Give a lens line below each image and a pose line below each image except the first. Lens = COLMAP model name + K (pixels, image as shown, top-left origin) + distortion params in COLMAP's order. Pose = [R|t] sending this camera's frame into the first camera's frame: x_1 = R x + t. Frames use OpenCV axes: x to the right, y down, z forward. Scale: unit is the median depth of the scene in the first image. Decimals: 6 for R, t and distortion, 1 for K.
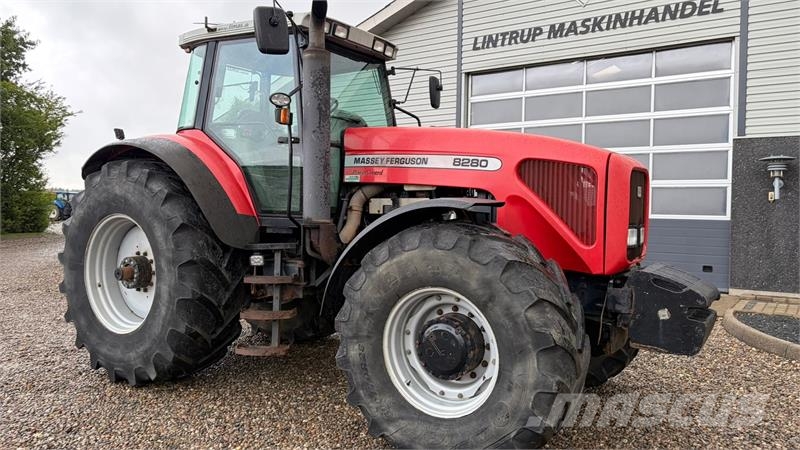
lens RADIAL K [[597.3, 0, 398.3], [0, 597.3, 222.7], [0, 0, 1]] dist [0.051566, -0.052636]
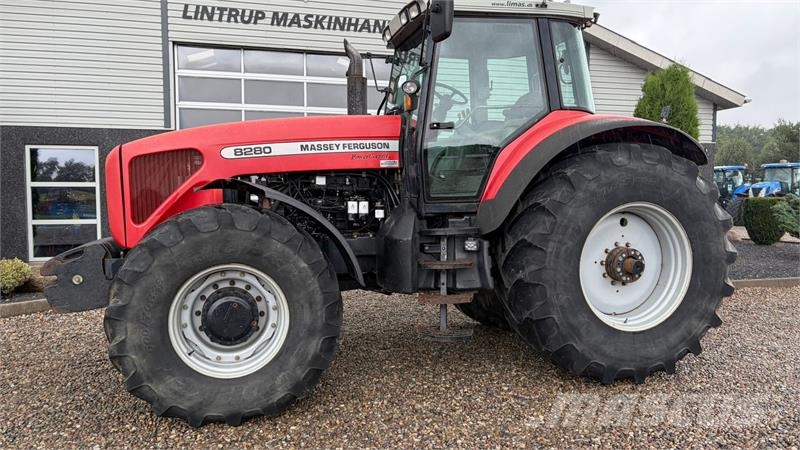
lens RADIAL K [[597.3, 0, 408.8], [0, 597.3, 231.9], [0, 0, 1]] dist [0.051566, -0.052636]
pose [[0.648298, -0.063806, 0.758709, -0.451130], [0.030490, 0.997859, 0.057866, -0.009351], [-0.760776, -0.014382, 0.648855, 0.180378]]
